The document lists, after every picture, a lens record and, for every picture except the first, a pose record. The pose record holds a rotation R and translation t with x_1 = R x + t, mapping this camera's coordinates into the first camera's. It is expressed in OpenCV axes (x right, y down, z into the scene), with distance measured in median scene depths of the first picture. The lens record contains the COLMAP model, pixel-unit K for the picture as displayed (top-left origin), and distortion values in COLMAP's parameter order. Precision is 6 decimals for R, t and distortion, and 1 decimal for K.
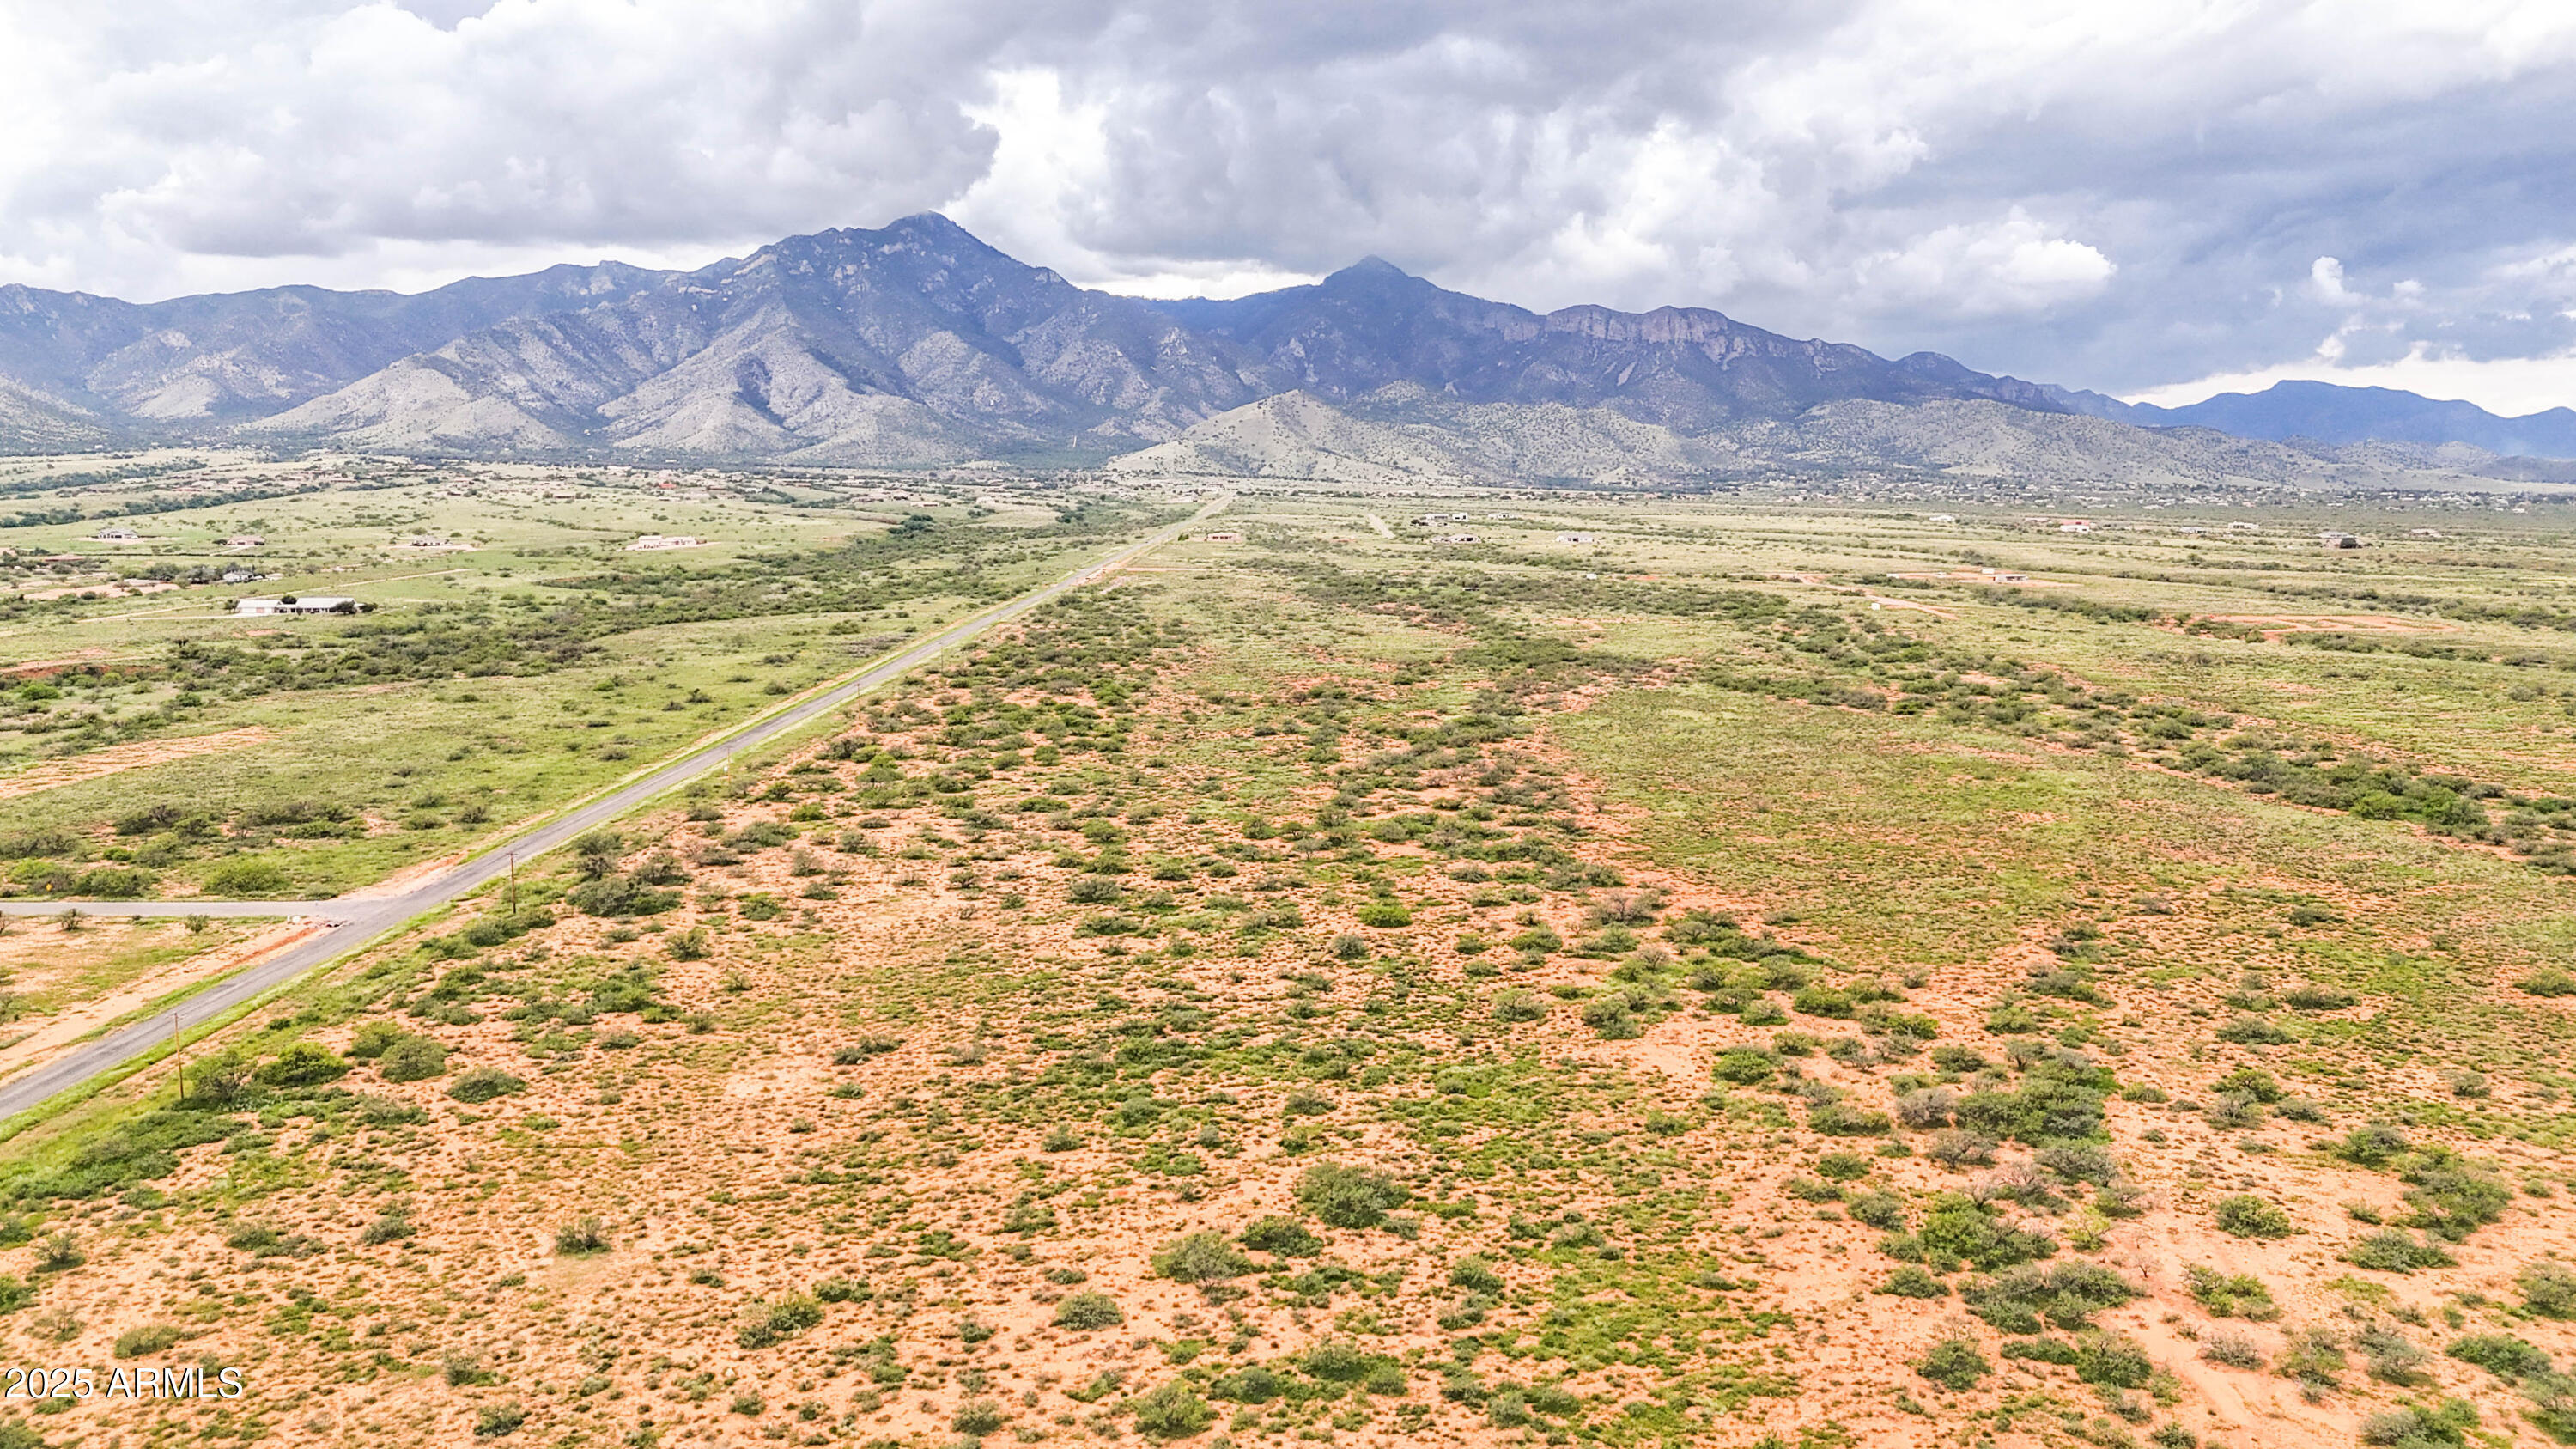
lens RADIAL K [[1896.3, 0, 1295.8], [0, 1896.3, 718.2], [0, 0, 1]] dist [0.074926, -0.069813]
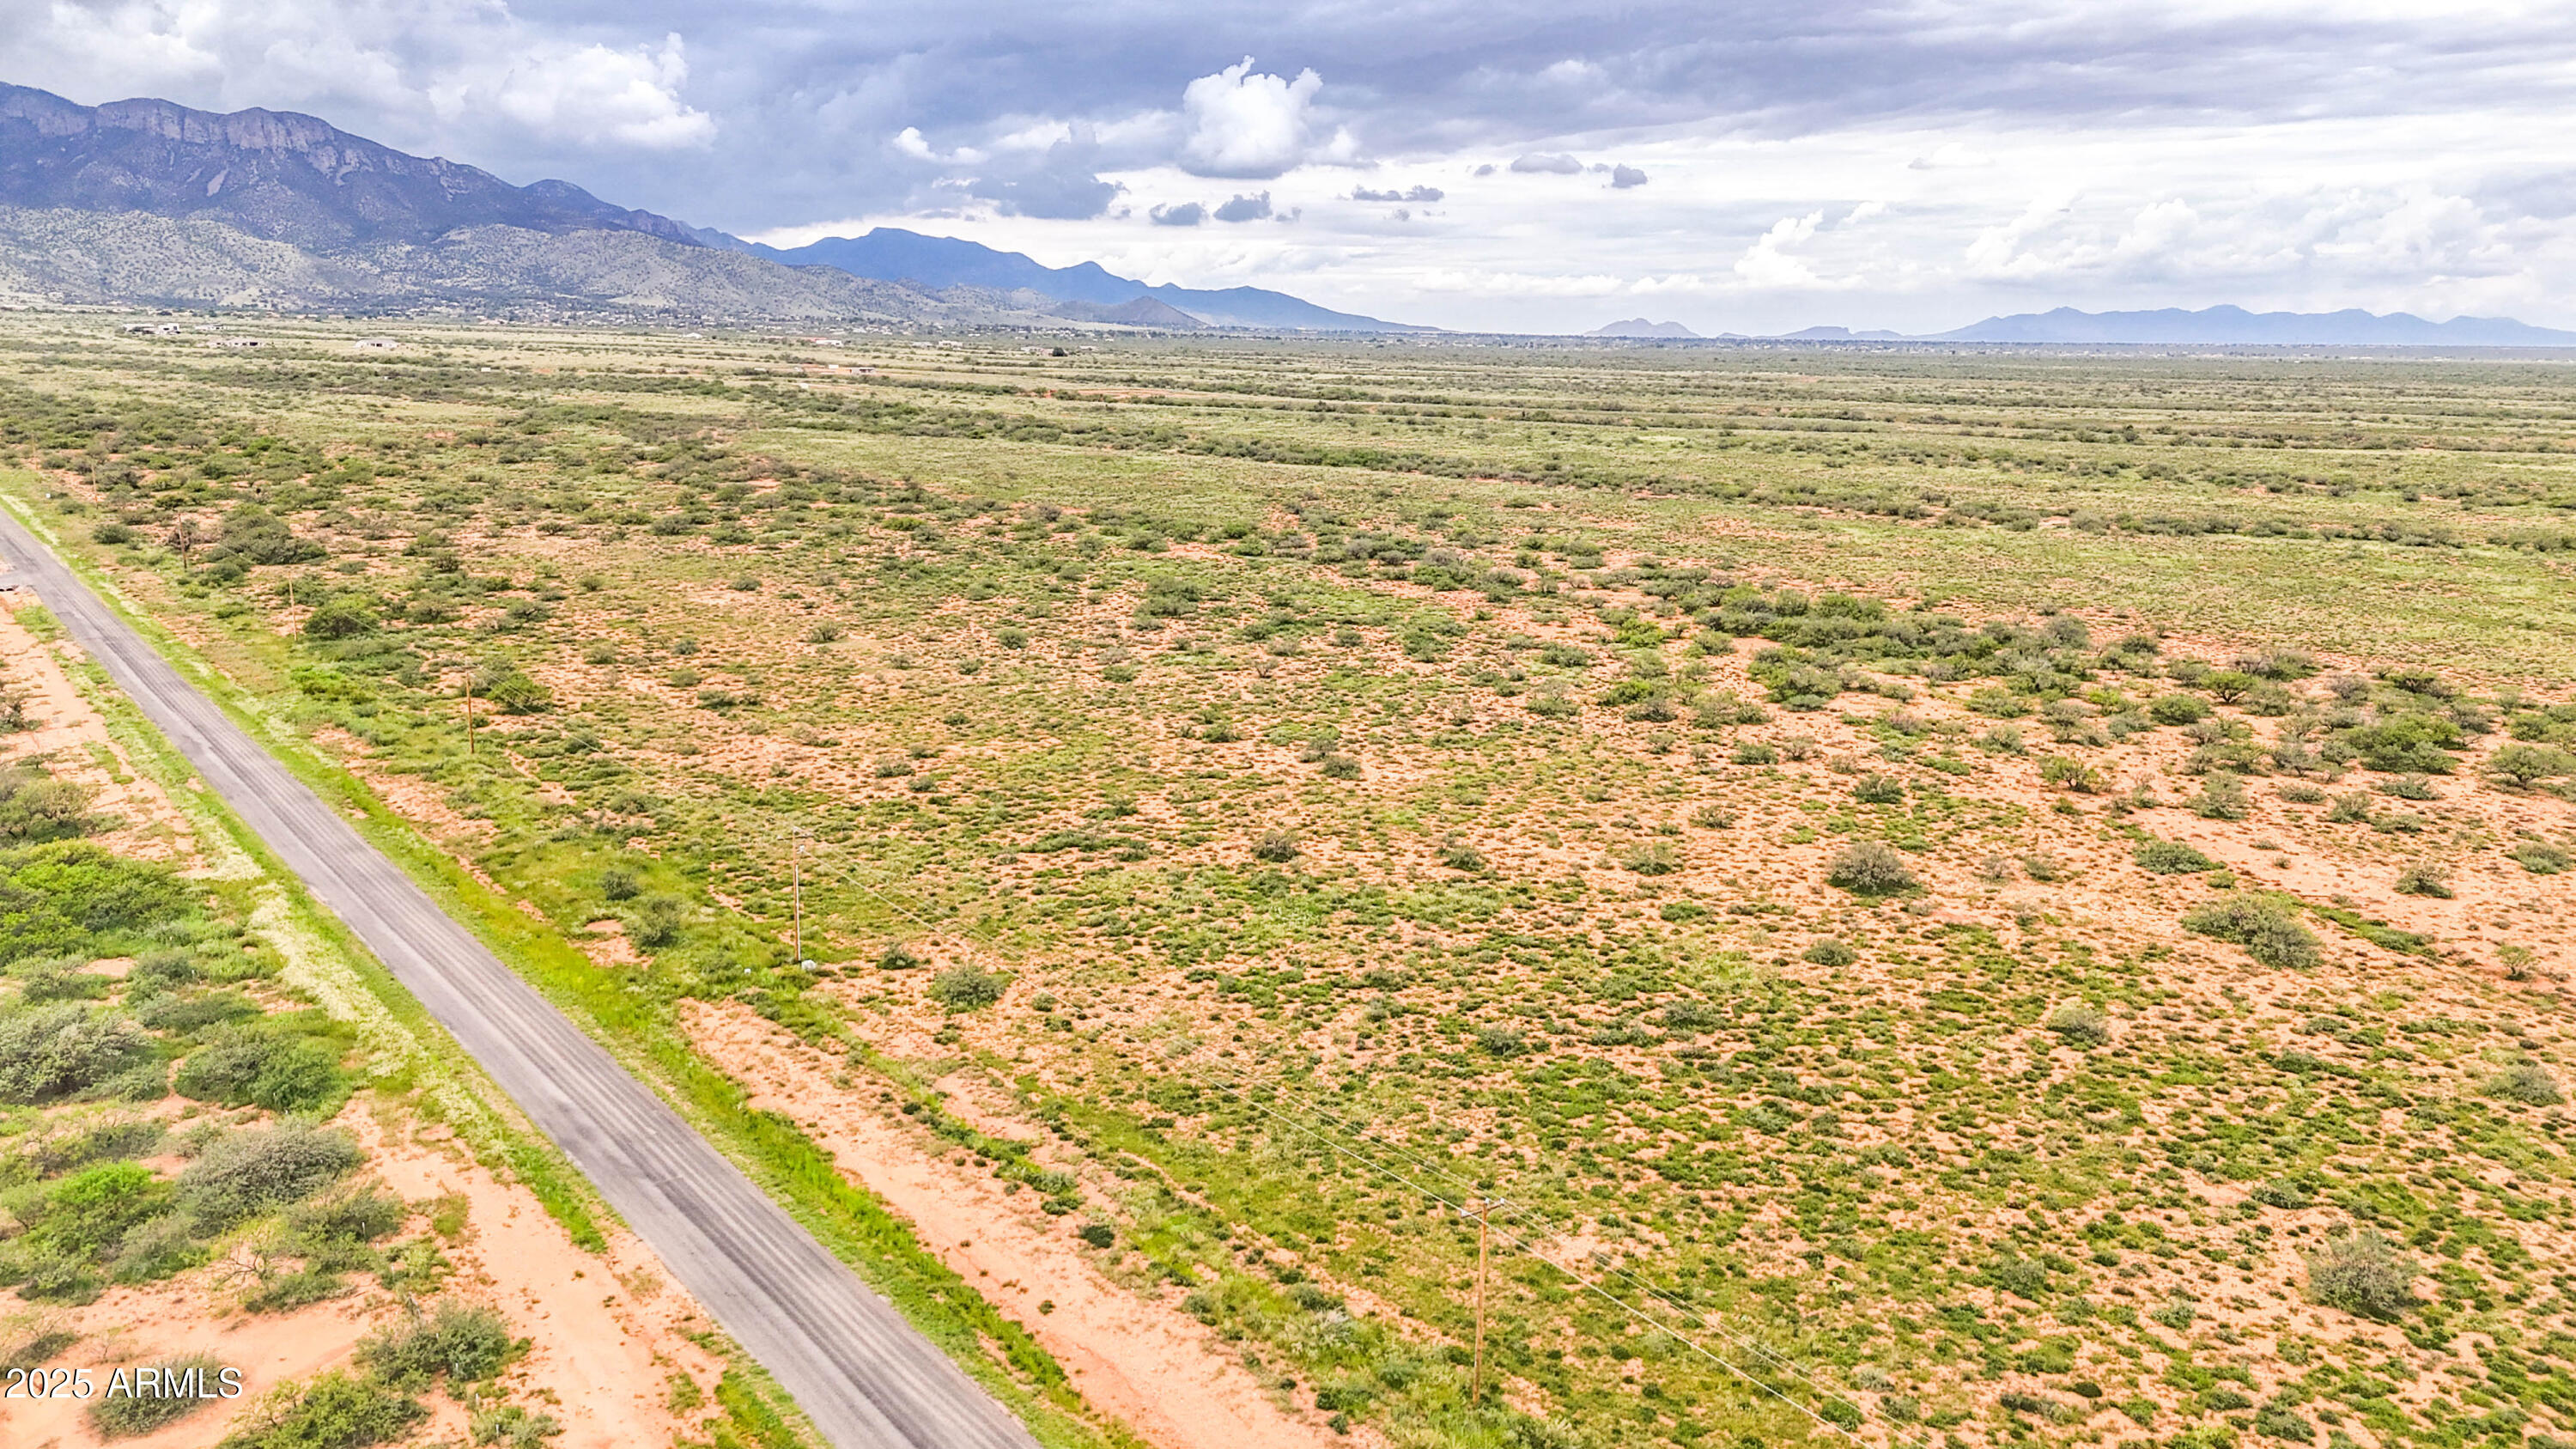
lens RADIAL K [[1893.3, 0, 1295.1], [0, 1893.3, 721.2], [0, 0, 1]] dist [0.079658, -0.079357]
pose [[0.775308, -0.124979, 0.619094, -1.168249], [0.072826, 0.991378, 0.108932, 0.218194], [-0.627370, -0.039370, 0.777725, -0.534288]]
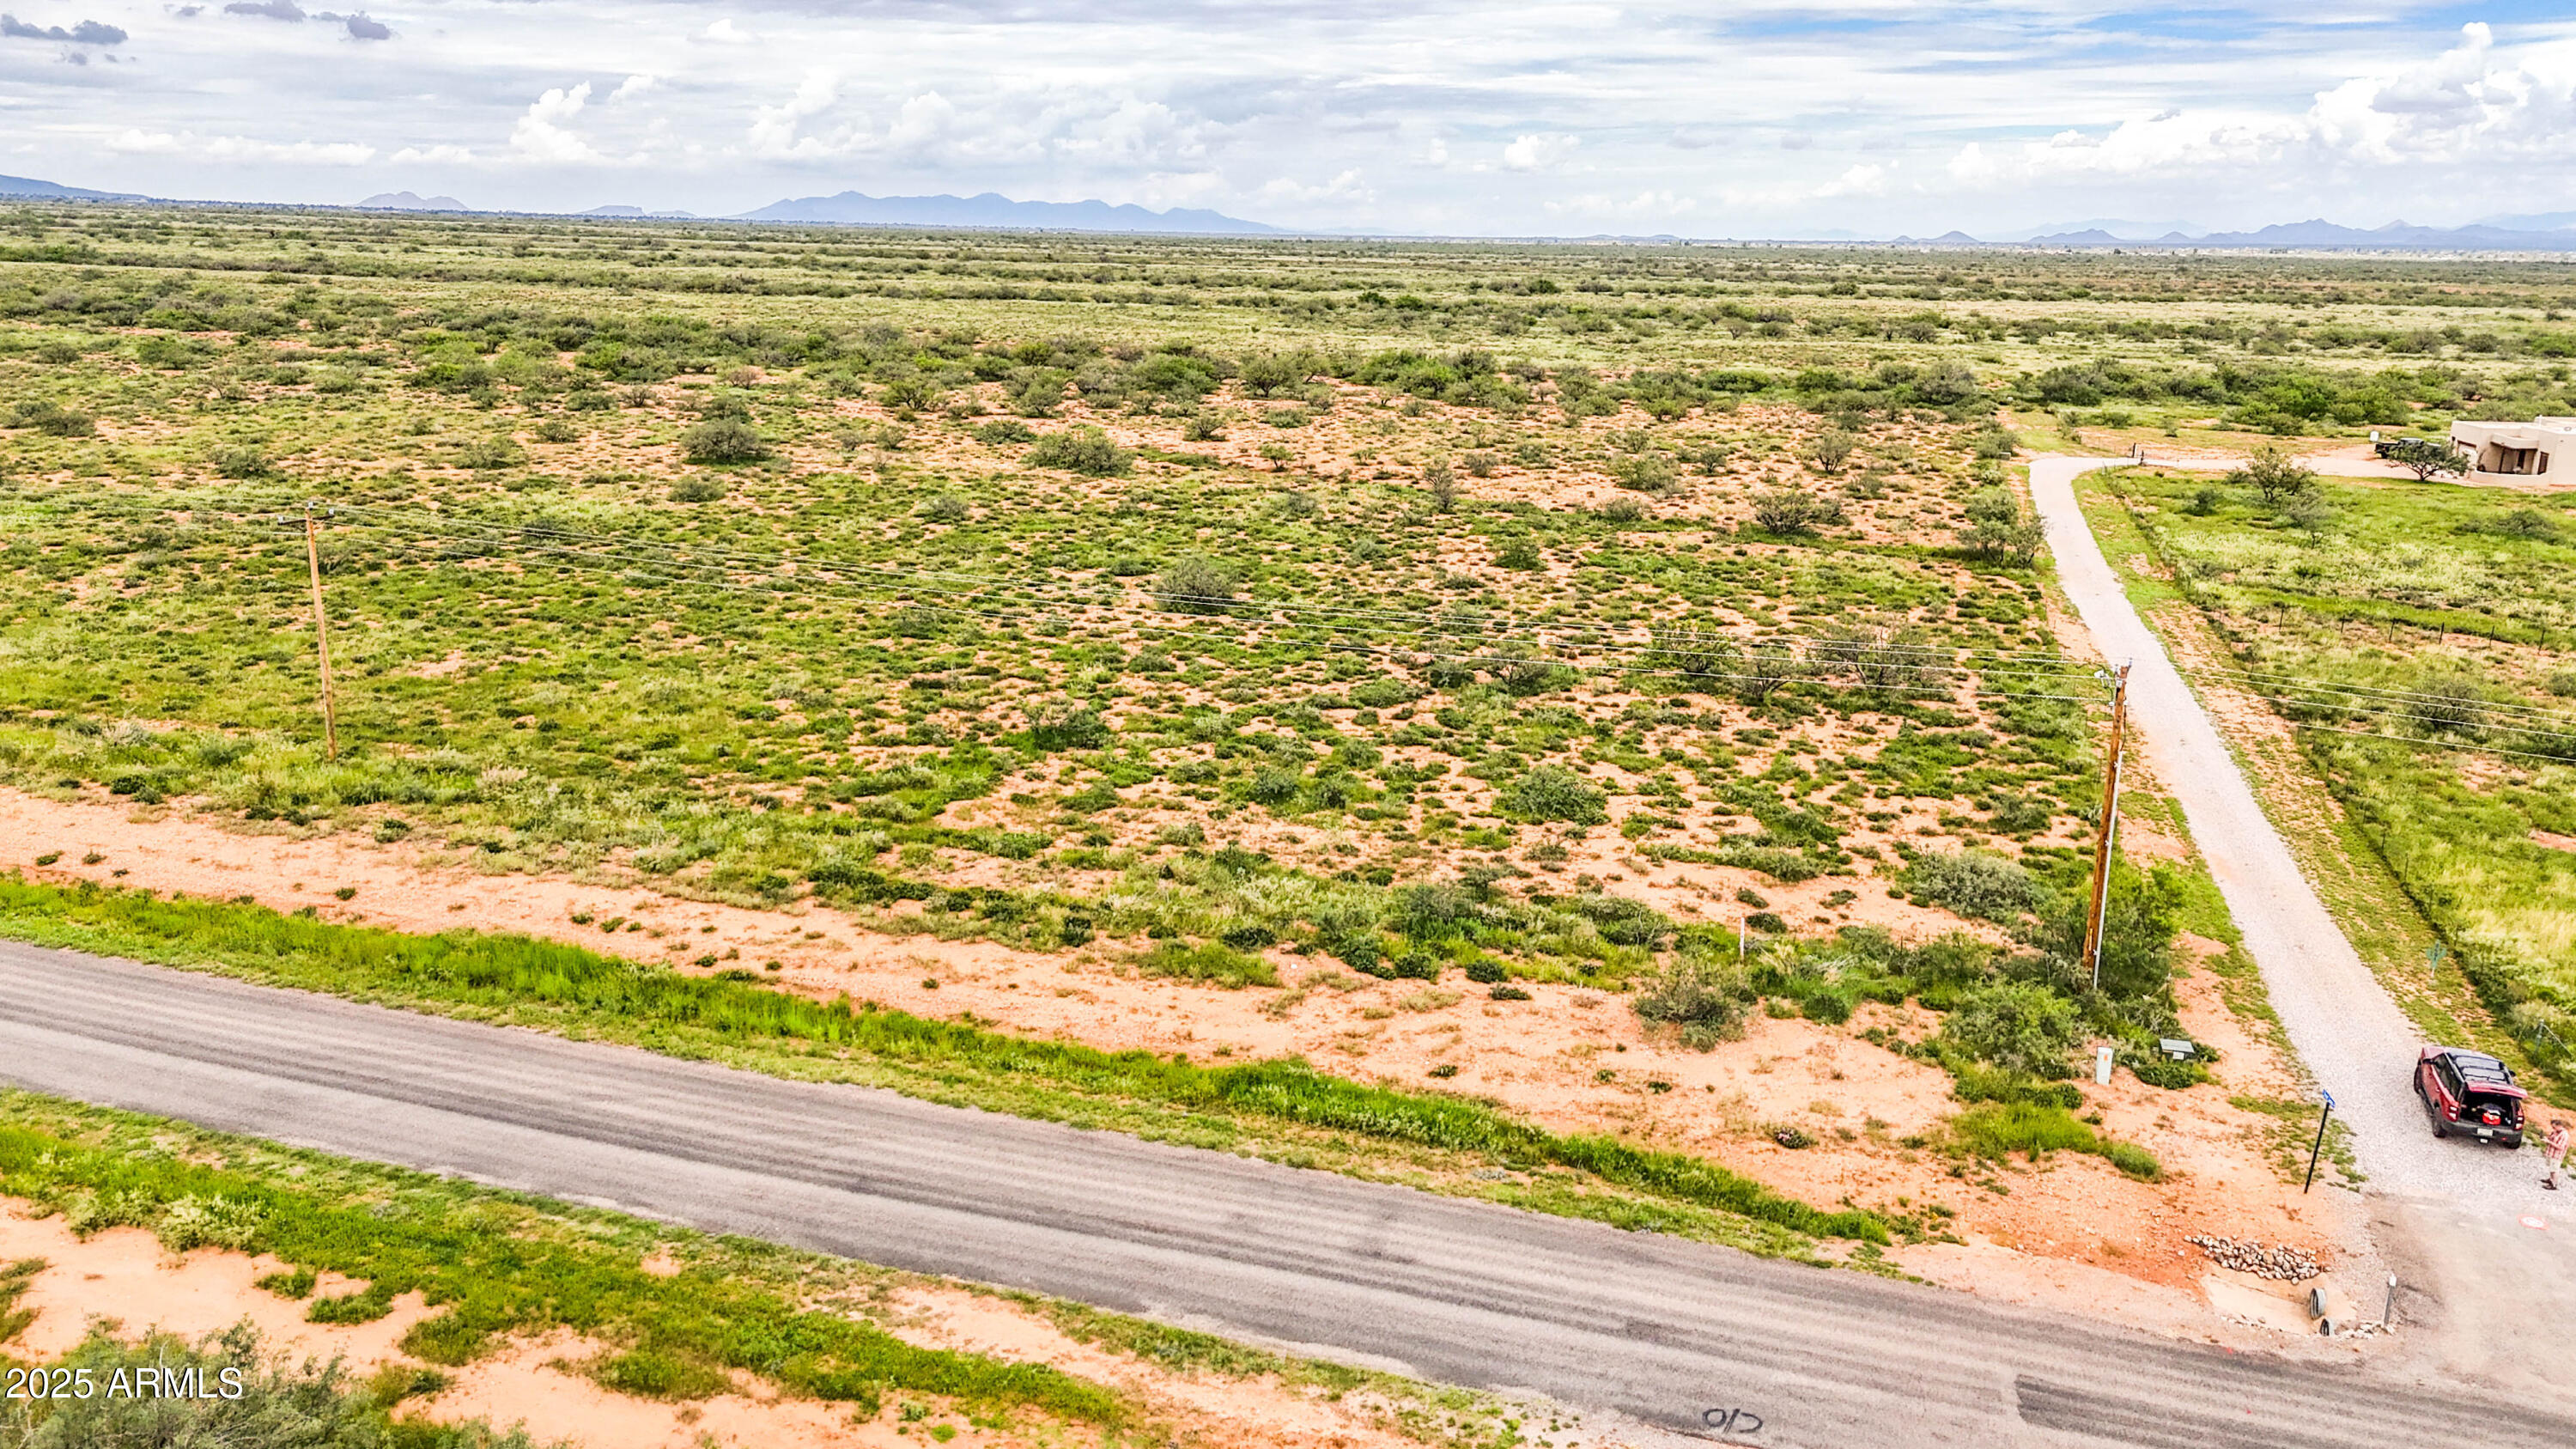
lens RADIAL K [[1887.9, 0, 1295.5], [0, 1887.9, 734.5], [0, 0, 1]] dist [0.076524, -0.070740]
pose [[0.287958, -0.247508, 0.925106, -1.178061], [0.105041, 0.968358, 0.226384, 0.389384], [-0.951865, 0.031985, 0.304844, -0.515608]]
